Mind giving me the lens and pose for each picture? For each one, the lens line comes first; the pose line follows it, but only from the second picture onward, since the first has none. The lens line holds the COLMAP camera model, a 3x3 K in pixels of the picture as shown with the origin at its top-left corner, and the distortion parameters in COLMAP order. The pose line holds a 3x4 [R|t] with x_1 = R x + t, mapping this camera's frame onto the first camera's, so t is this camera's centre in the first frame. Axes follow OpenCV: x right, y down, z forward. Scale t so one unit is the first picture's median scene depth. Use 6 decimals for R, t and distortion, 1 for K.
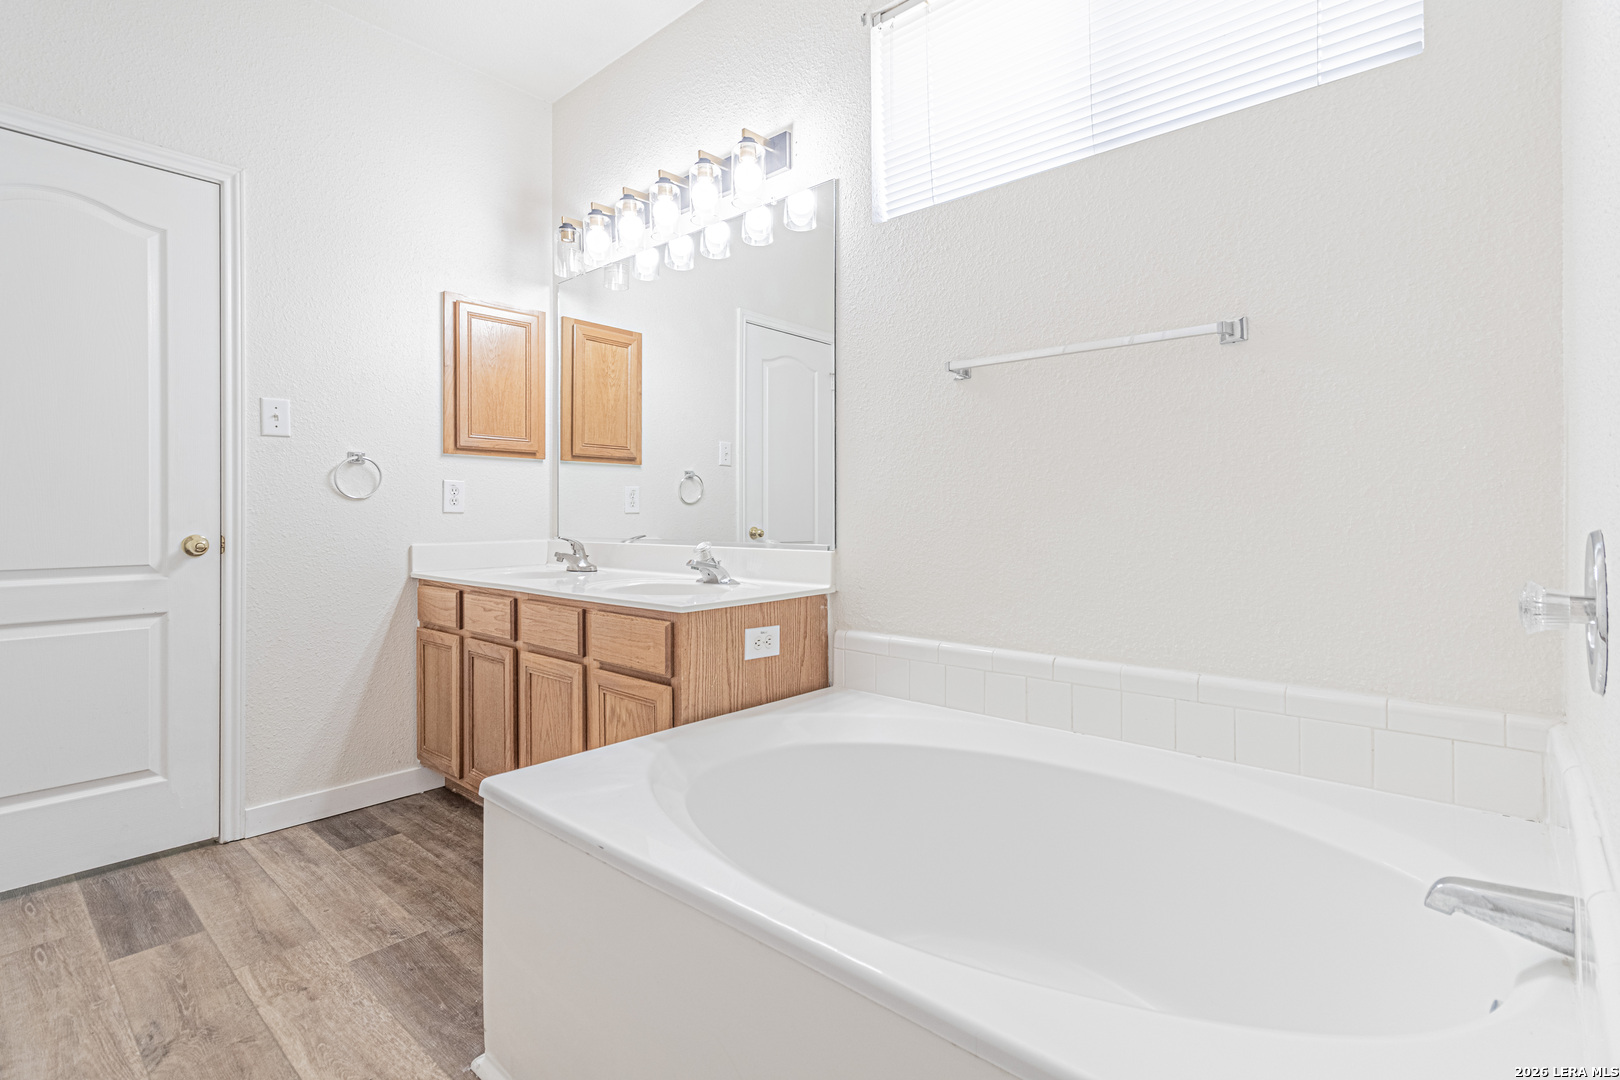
lens RADIAL K [[756.1, 0, 797.2], [0, 756.1, 516.1], [0, 0, 1]] dist [0.004254, 0.001355]
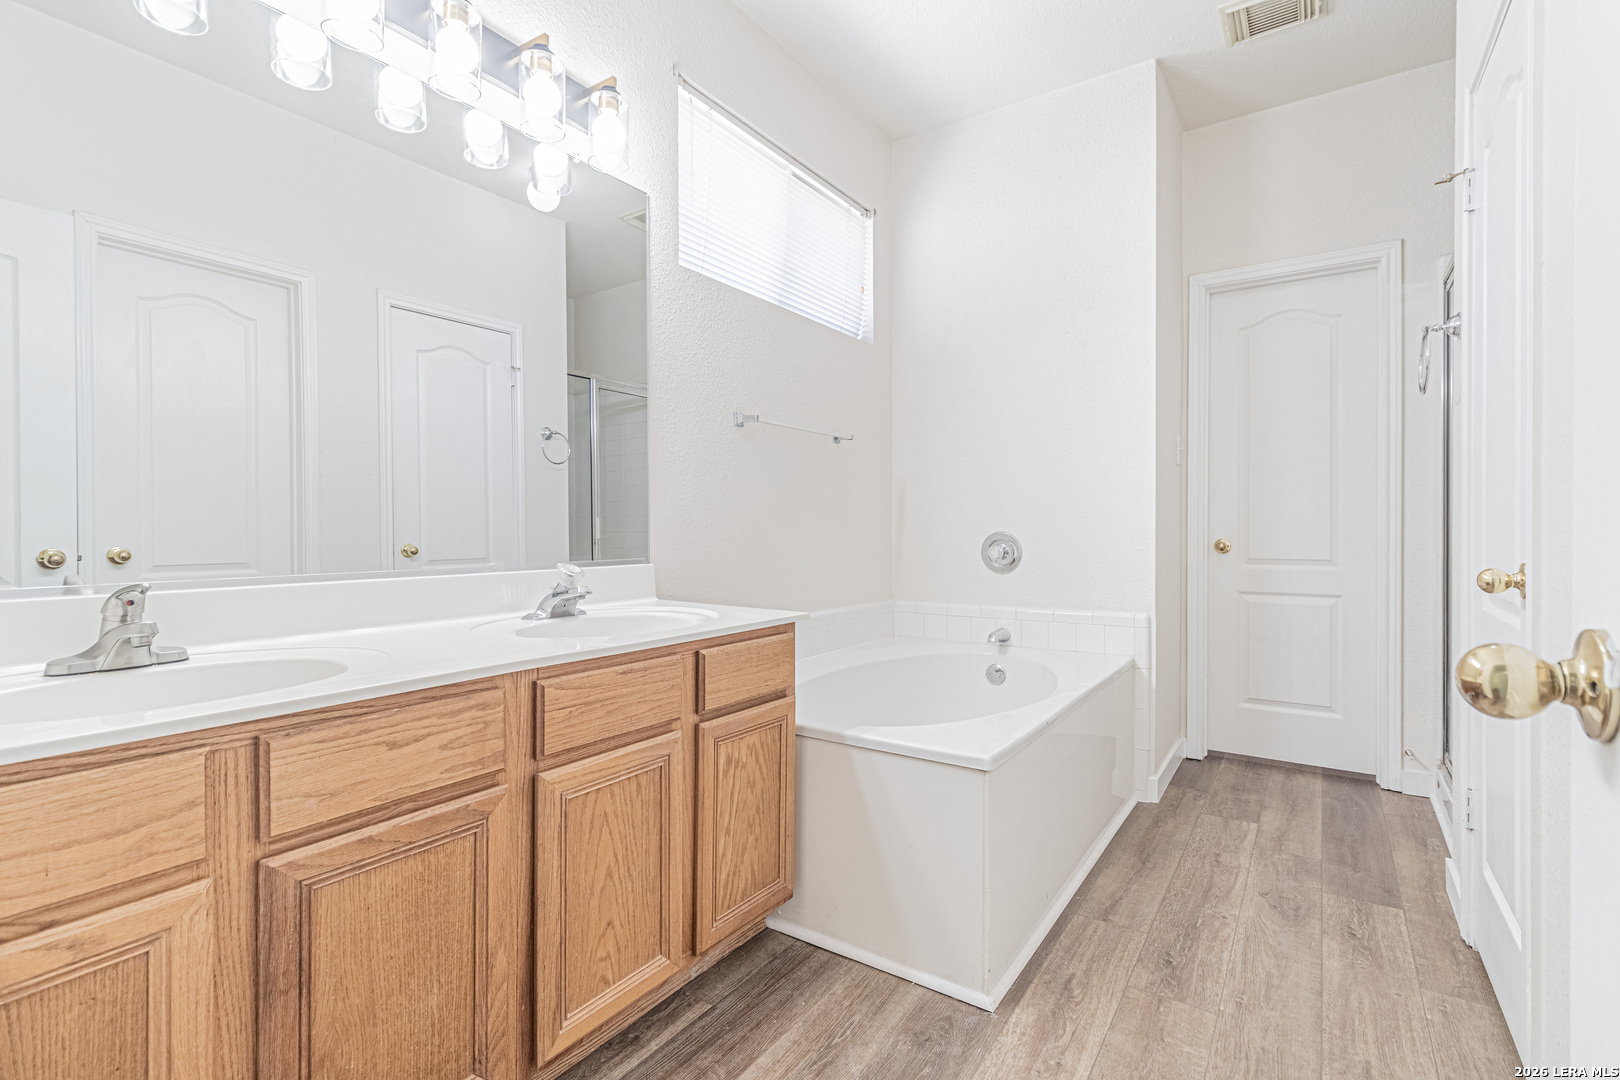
lens RADIAL K [[756.1, 0, 810.5], [0, 756.1, 526.7], [0, 0, 1]] dist [0.004254, 0.001355]
pose [[-0.132632, -0.002836, 0.991161, -1.089407], [-0.003952, 0.999989, 0.002333, -0.006070], [-0.991157, -0.003607, -0.132642, 1.018795]]
